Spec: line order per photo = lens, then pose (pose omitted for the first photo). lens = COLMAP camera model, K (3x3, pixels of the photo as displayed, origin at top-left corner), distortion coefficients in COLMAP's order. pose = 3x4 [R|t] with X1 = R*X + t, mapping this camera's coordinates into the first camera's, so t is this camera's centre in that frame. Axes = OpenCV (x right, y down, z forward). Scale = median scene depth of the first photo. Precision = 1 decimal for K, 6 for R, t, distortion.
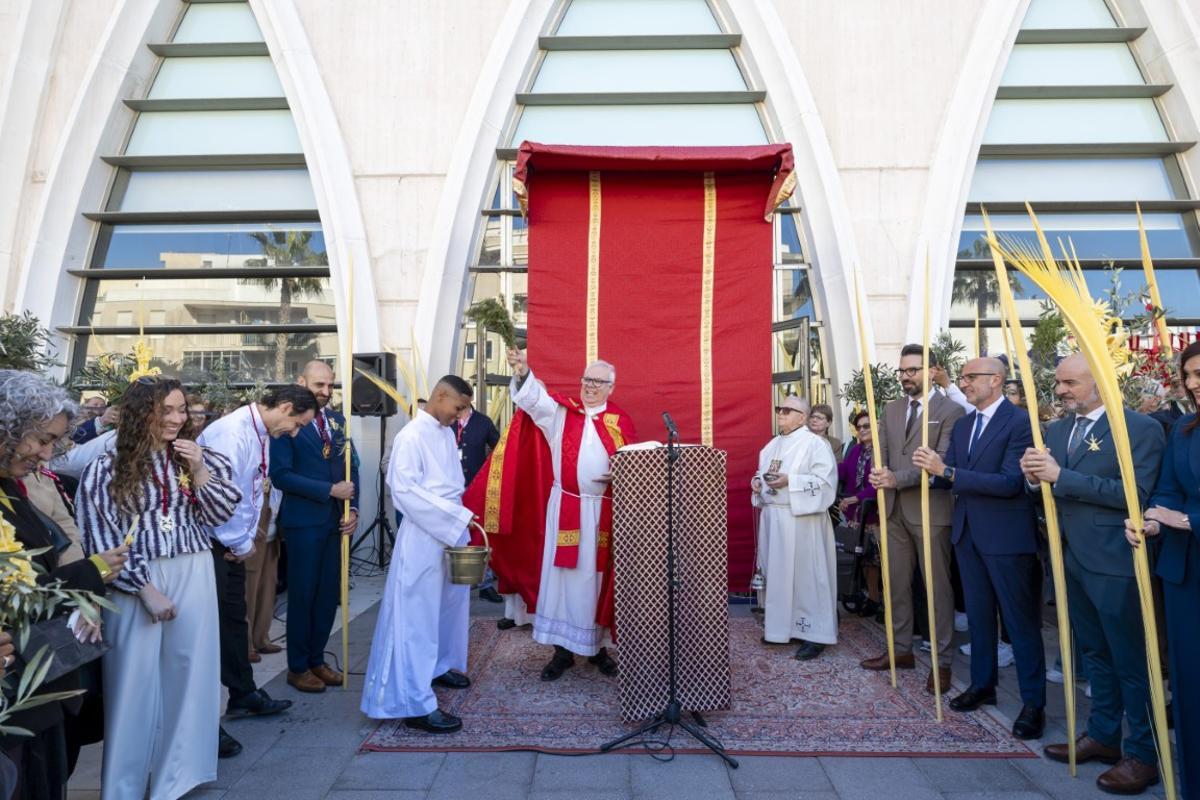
lens RADIAL K [[637.6, 0, 607.9], [0, 637.6, 405.2], [0, 0, 1]] dist [0.002426, -0.003240]
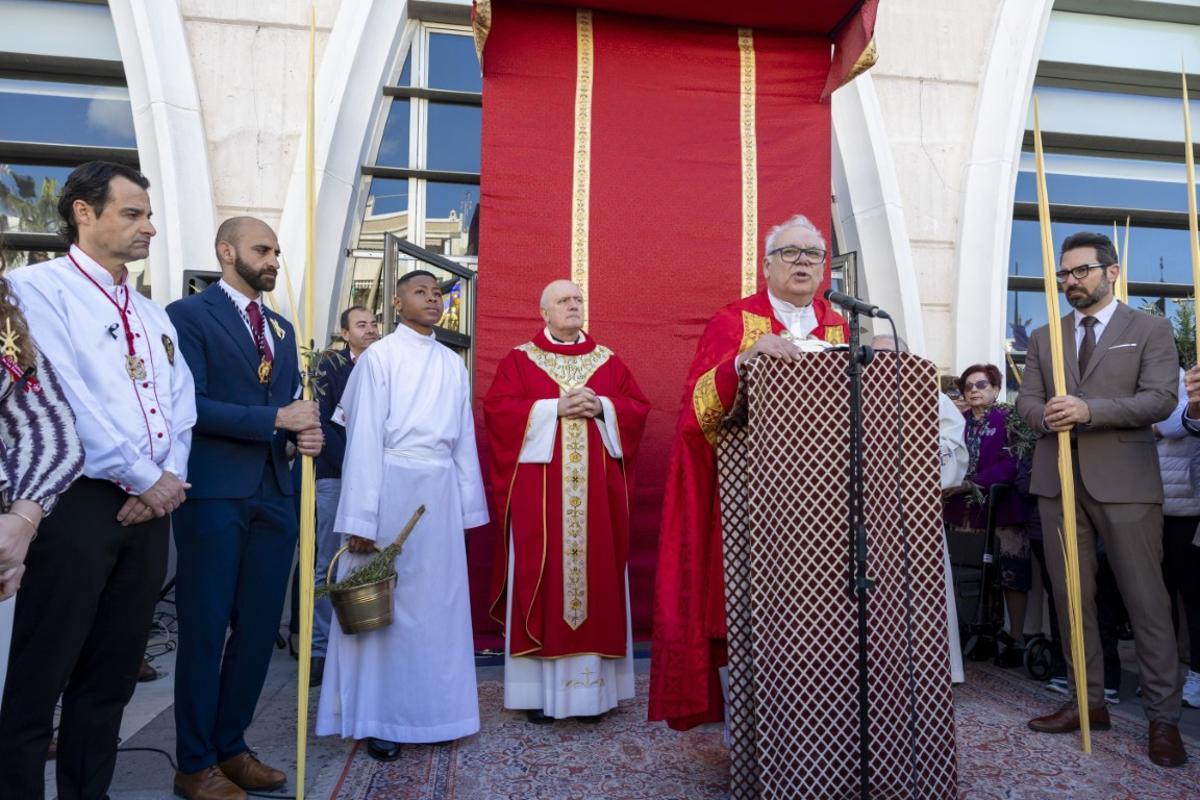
lens RADIAL K [[777.2, 0, 598.8], [0, 777.2, 405.7], [0, 0, 1]] dist [-0.002365, -0.001050]
pose [[0.984763, 0.020609, 0.172675, -0.139178], [-0.013229, 0.998953, -0.043783, 0.087938], [-0.173397, 0.040832, 0.984005, 0.206239]]
